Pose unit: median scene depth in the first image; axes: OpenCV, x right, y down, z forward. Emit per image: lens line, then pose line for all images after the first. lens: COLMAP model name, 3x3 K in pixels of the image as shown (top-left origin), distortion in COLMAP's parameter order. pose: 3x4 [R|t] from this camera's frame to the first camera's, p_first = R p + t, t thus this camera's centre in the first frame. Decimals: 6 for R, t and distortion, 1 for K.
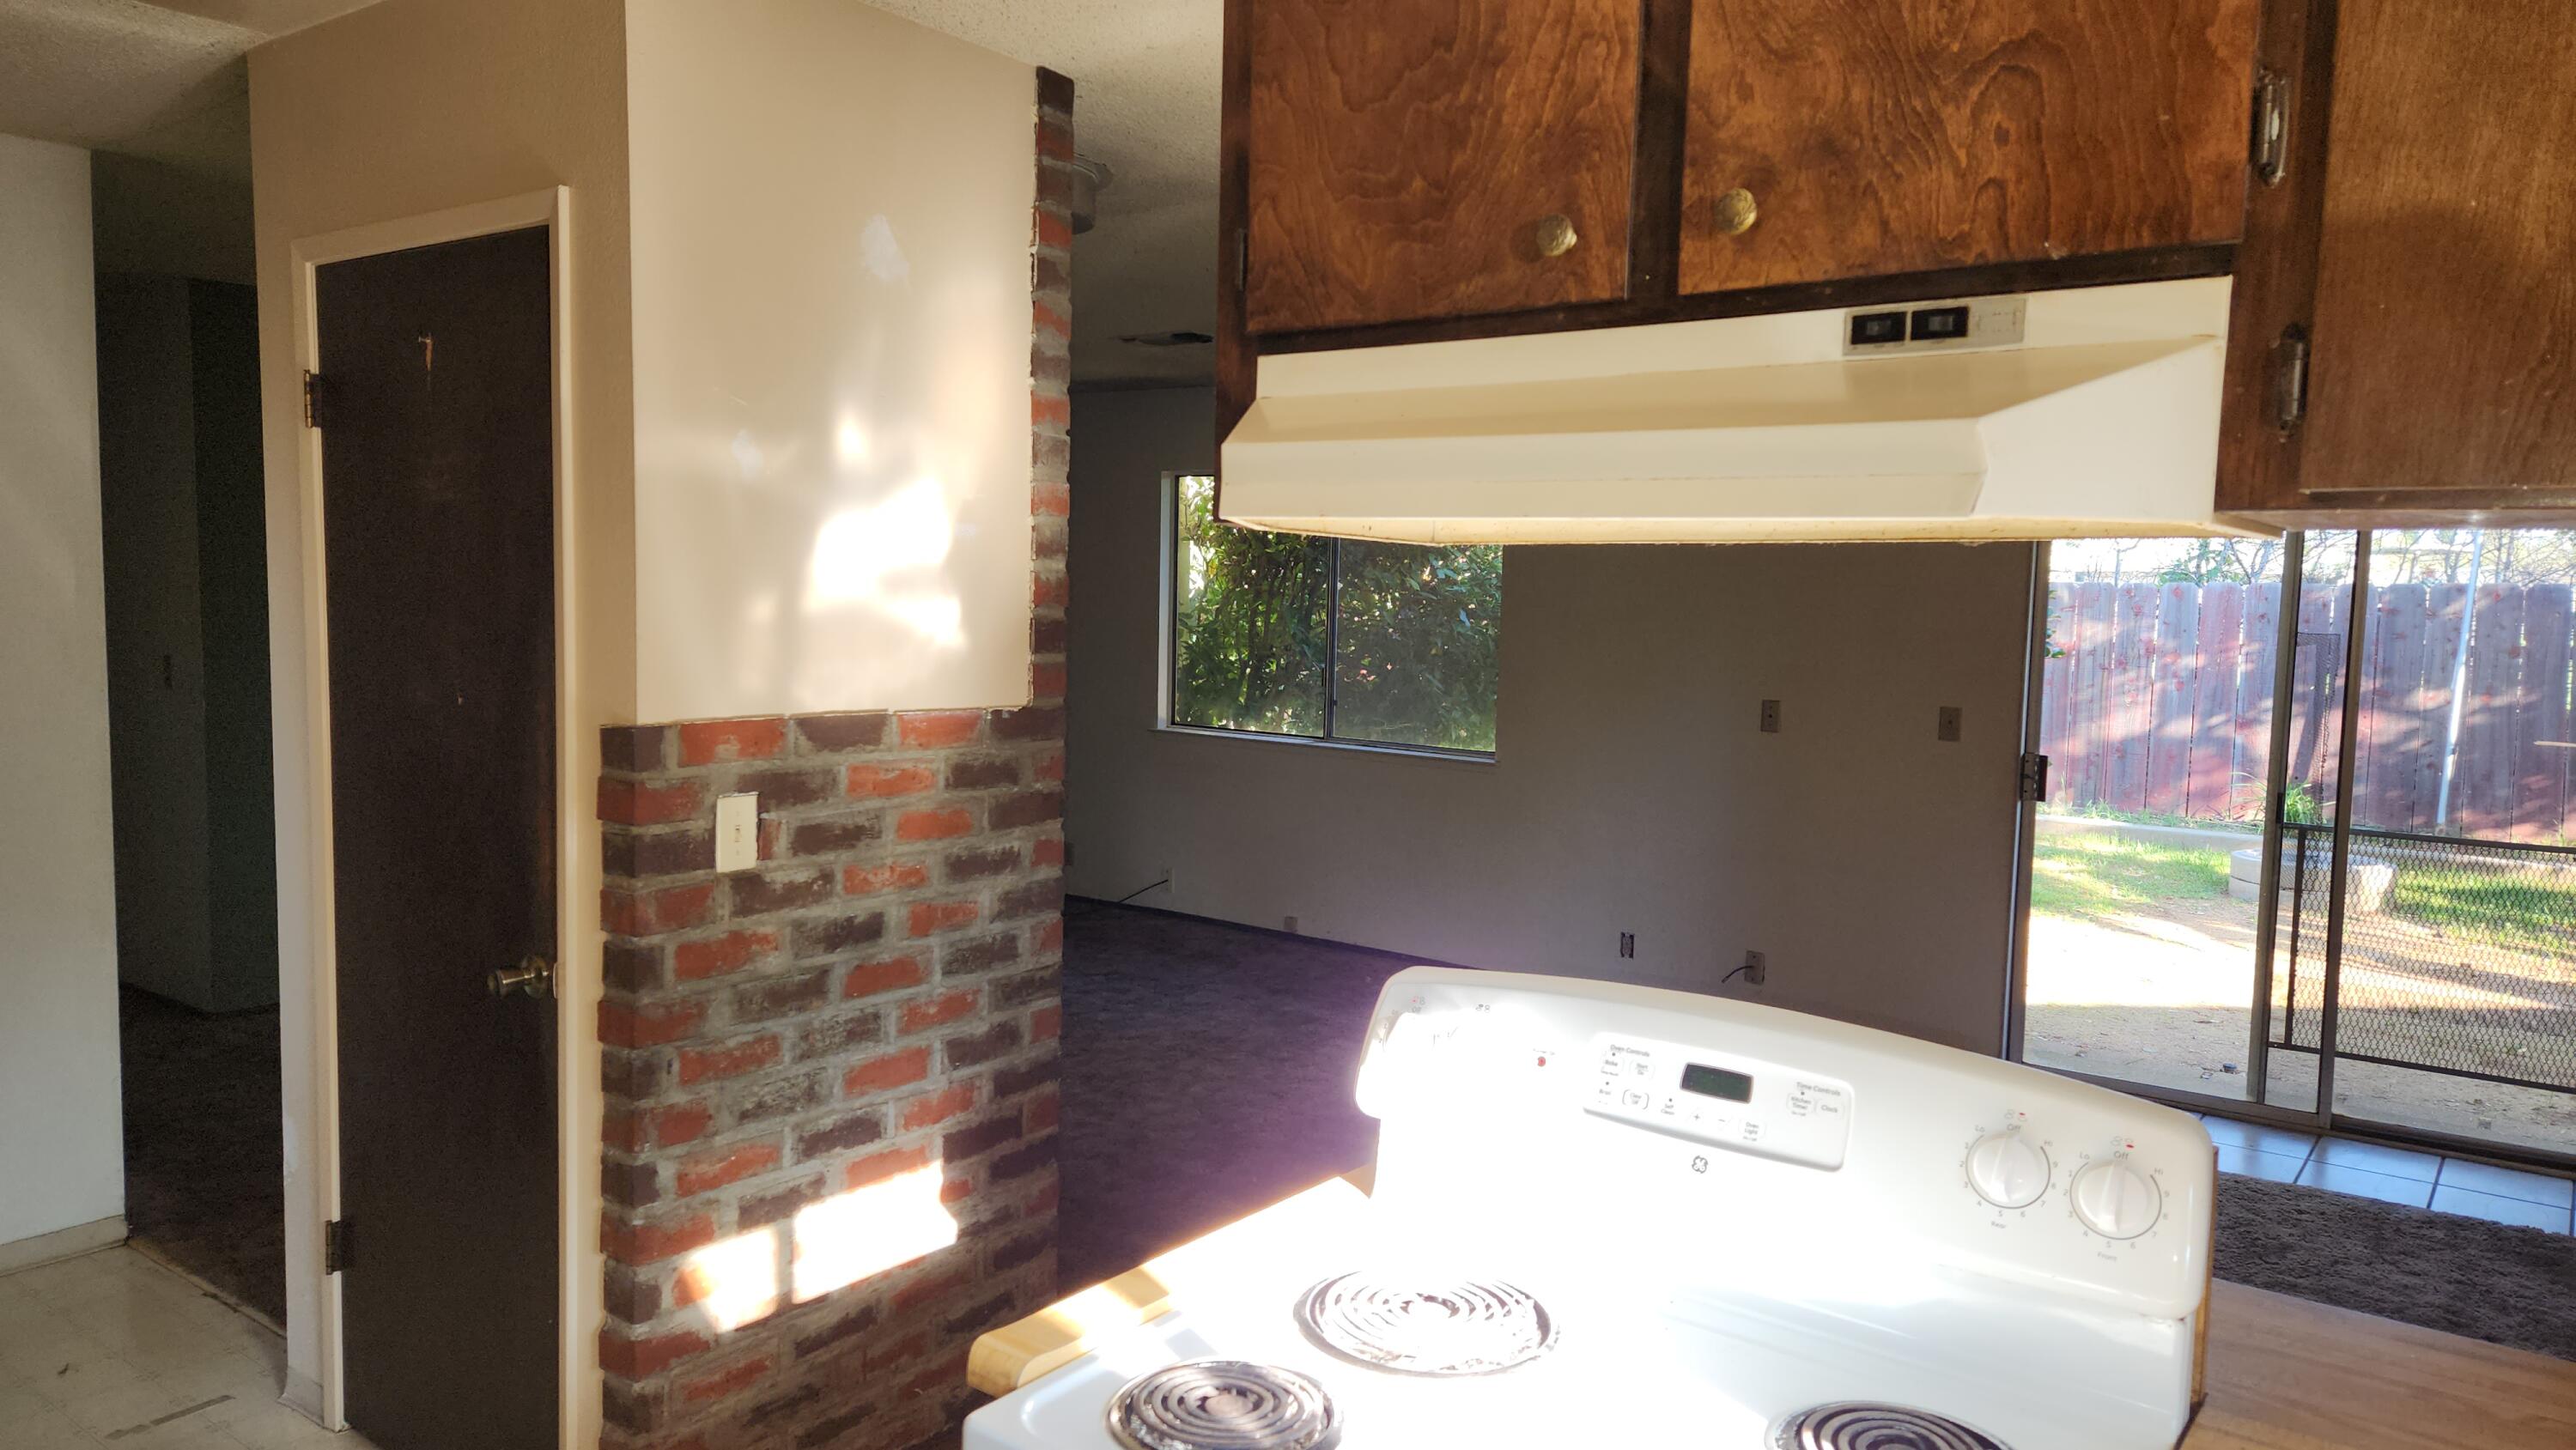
lens RADIAL K [[1728.7, 0, 1288.7], [0, 1728.7, 722.1], [0, 0, 1]] dist [0.079879, -0.071936]
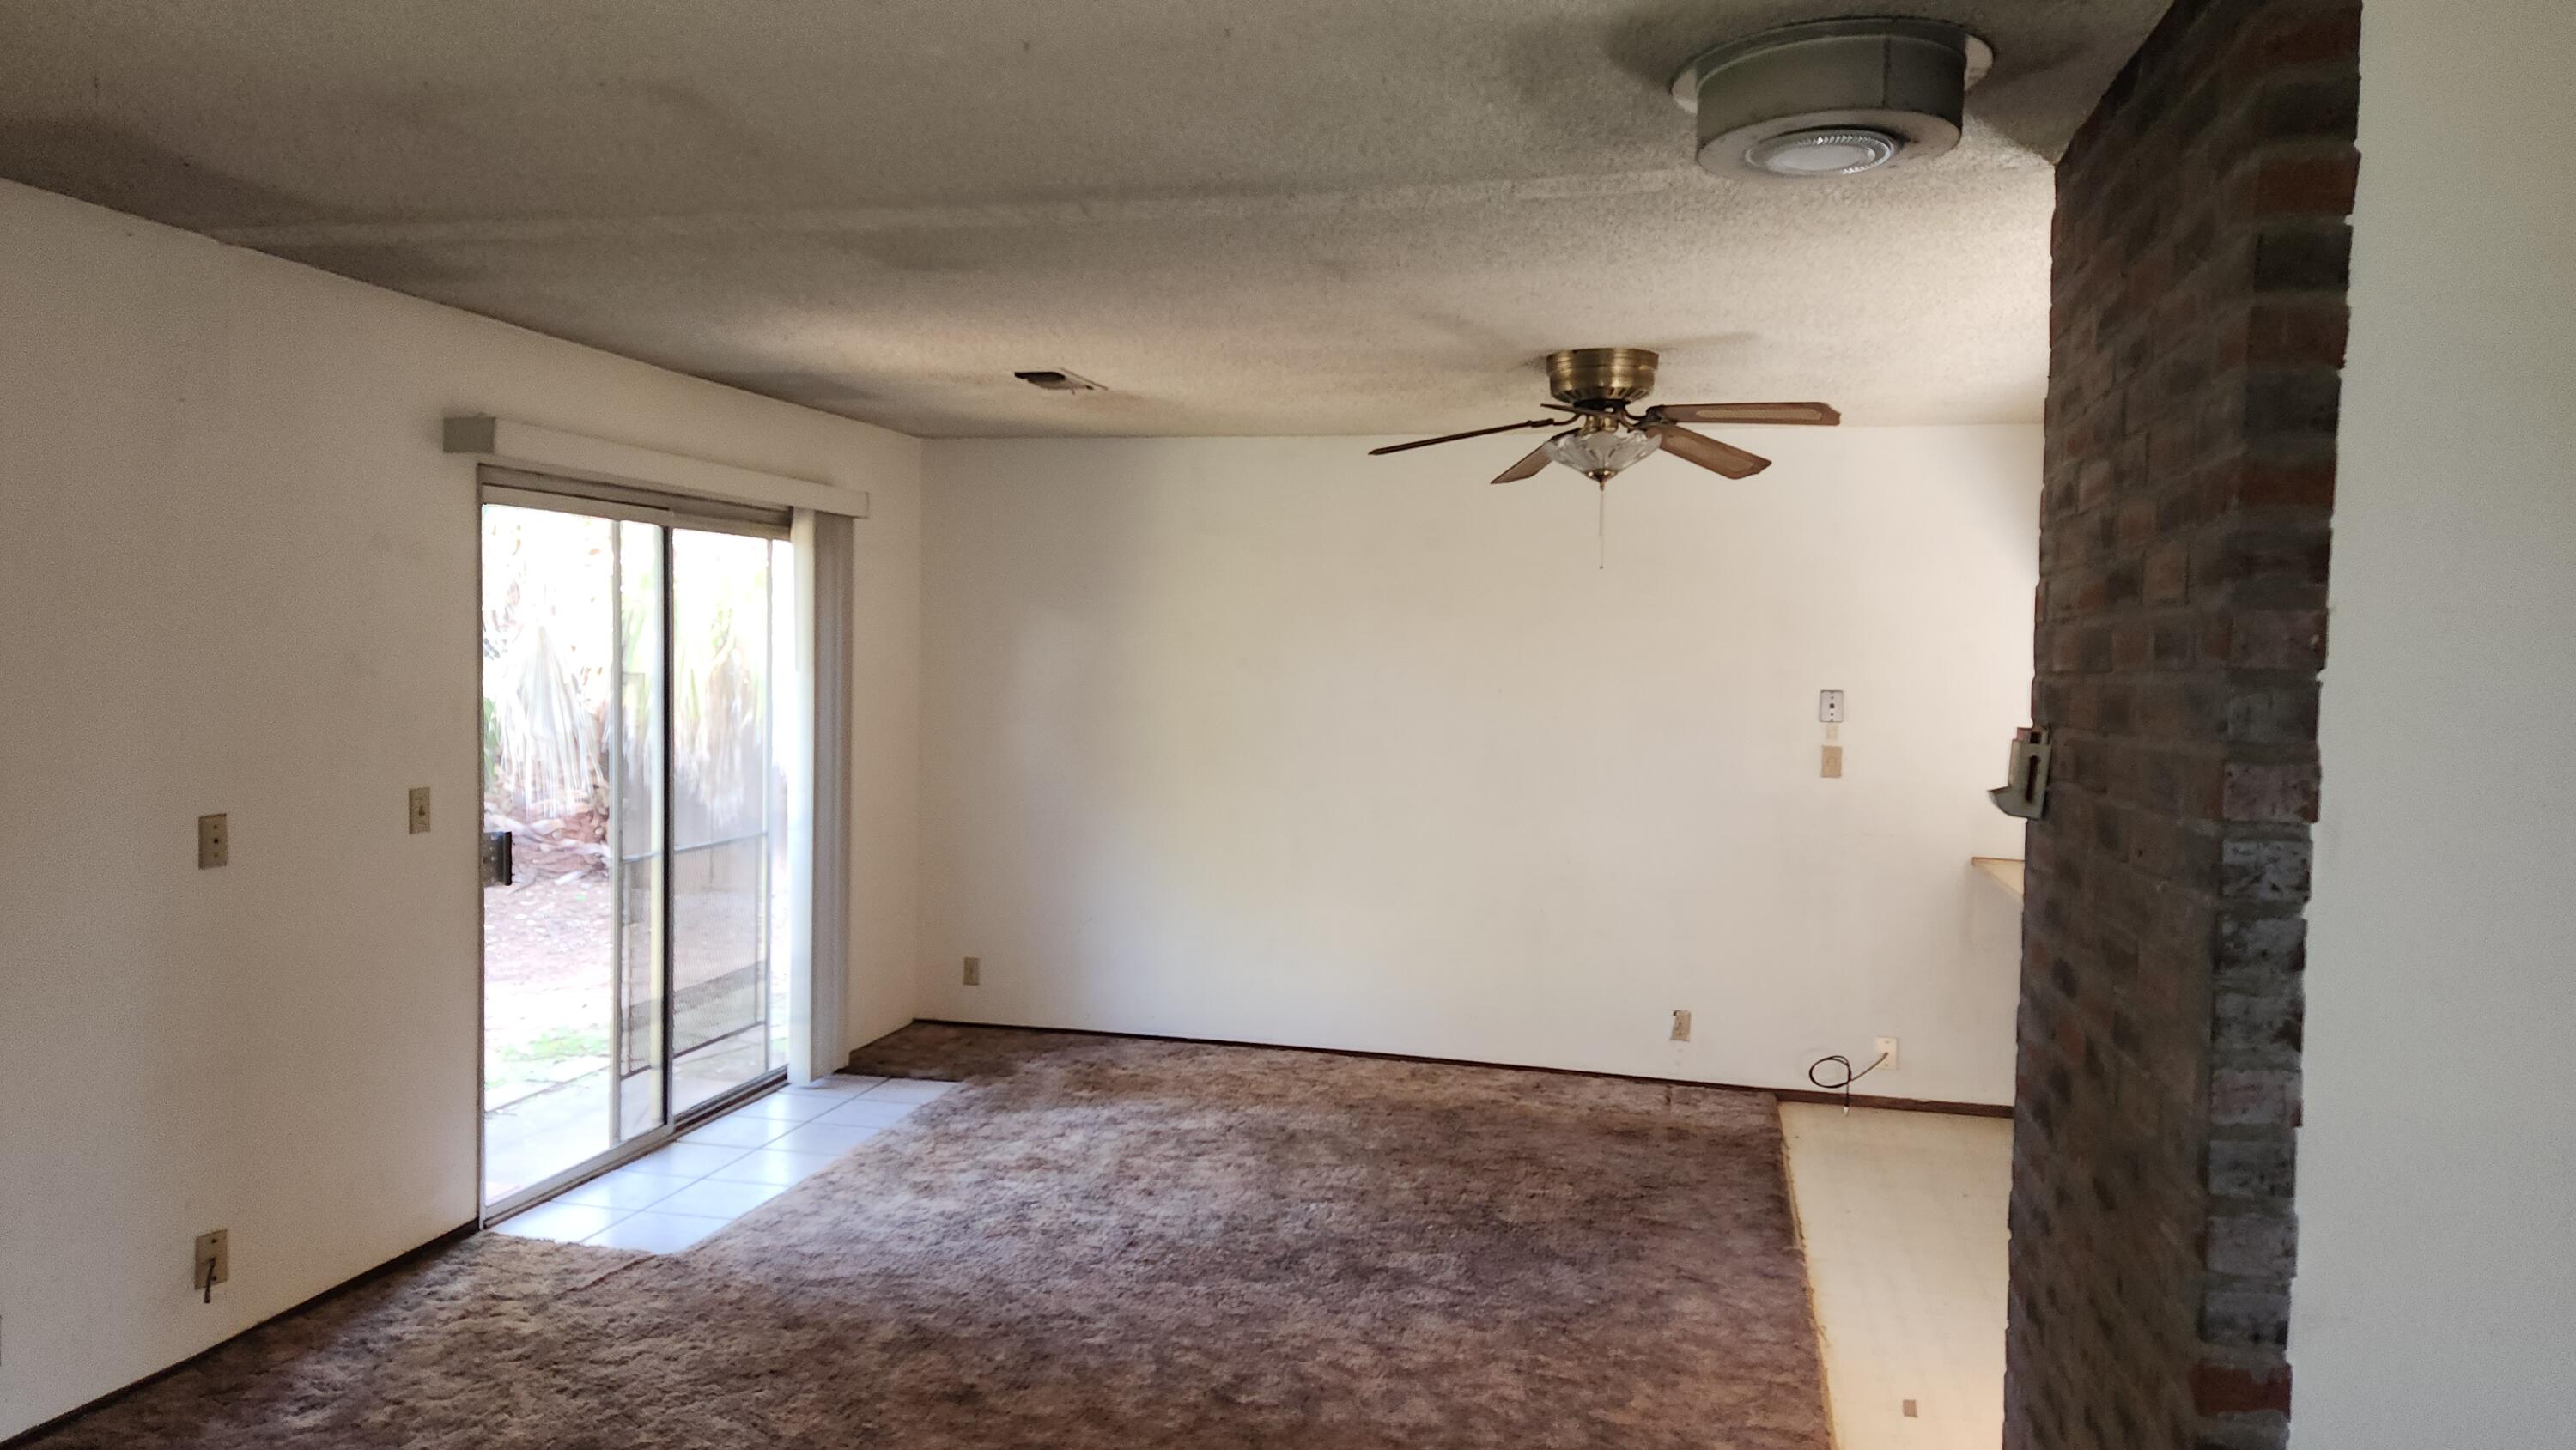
lens RADIAL K [[1728.7, 0, 1245.4], [0, 1728.7, 696.7], [0, 0, 1]] dist [0.079879, -0.071936]
pose [[-0.385800, -0.055848, 0.920891, -0.649624], [0.043110, 0.995985, 0.078462, -0.130370], [-0.921575, 0.069971, -0.381843, 1.346506]]
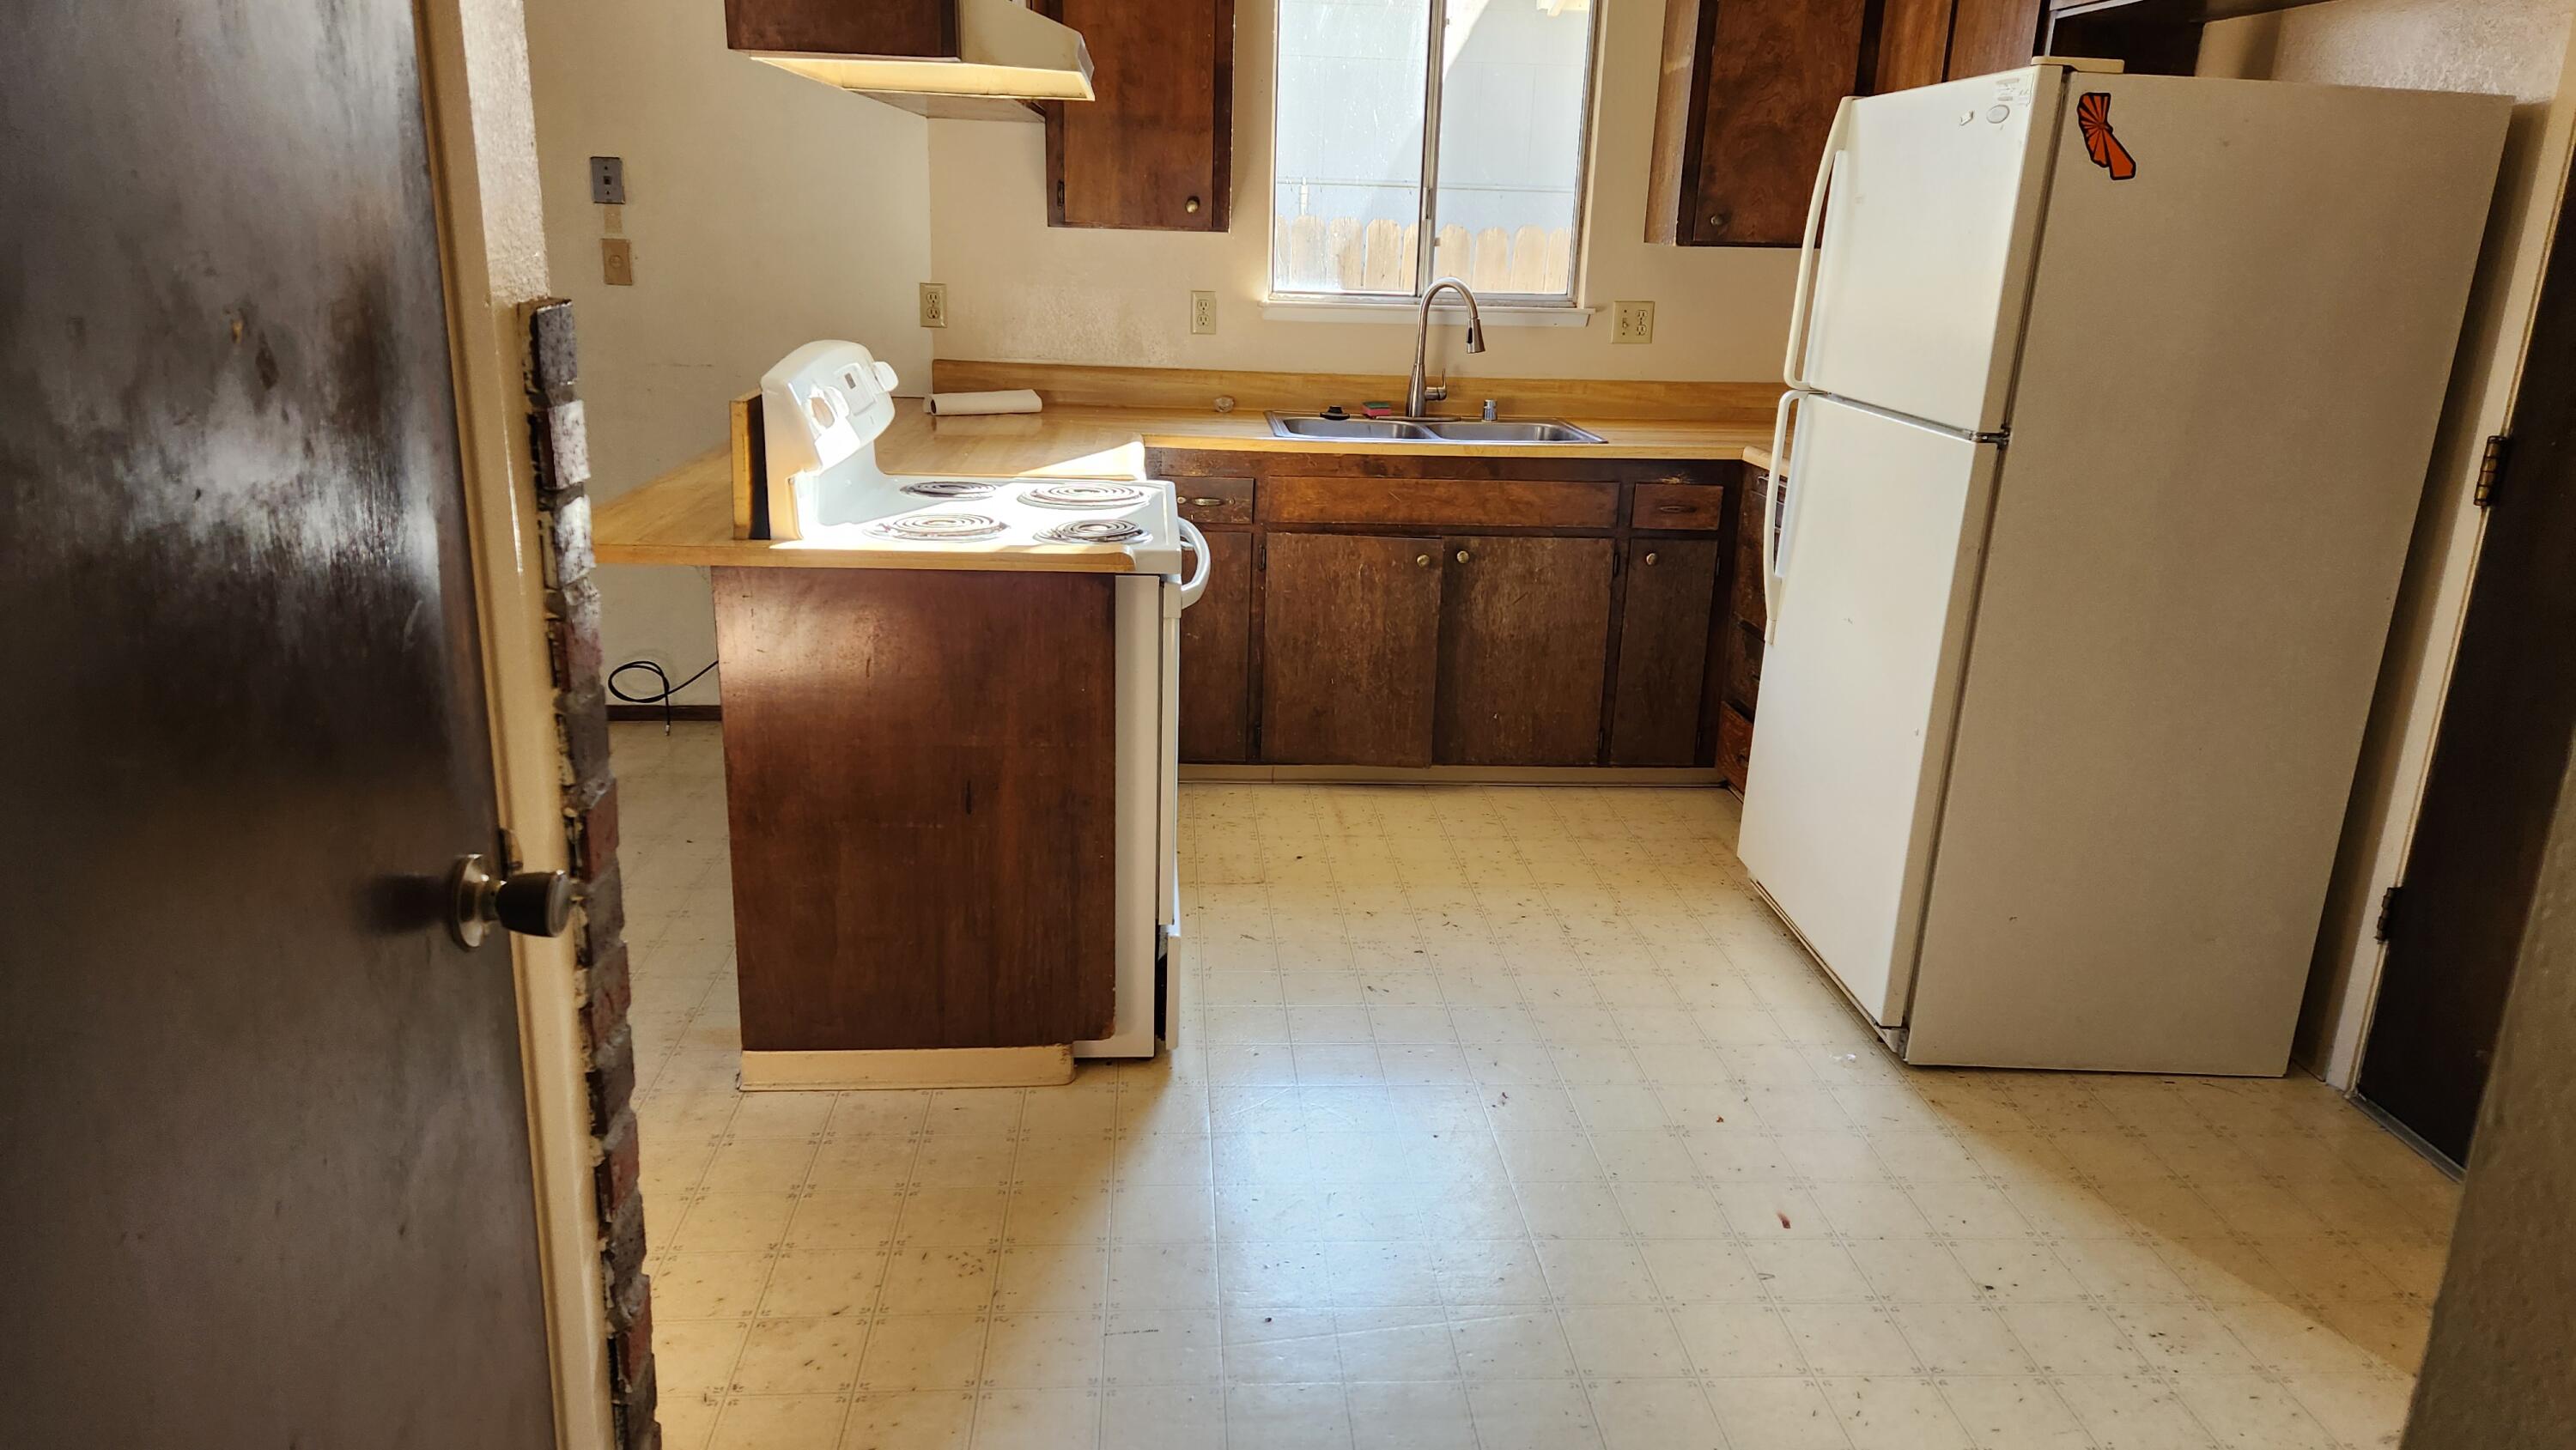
lens RADIAL K [[1728.7, 0, 1281.1], [0, 1728.7, 728.5], [0, 0, 1]] dist [0.079879, -0.071936]
pose [[-0.656245, -0.255014, 0.710148, -0.578602], [0.011559, 0.937649, 0.347392, -0.035751], [-0.754459, 0.236183, -0.612380, 0.728886]]
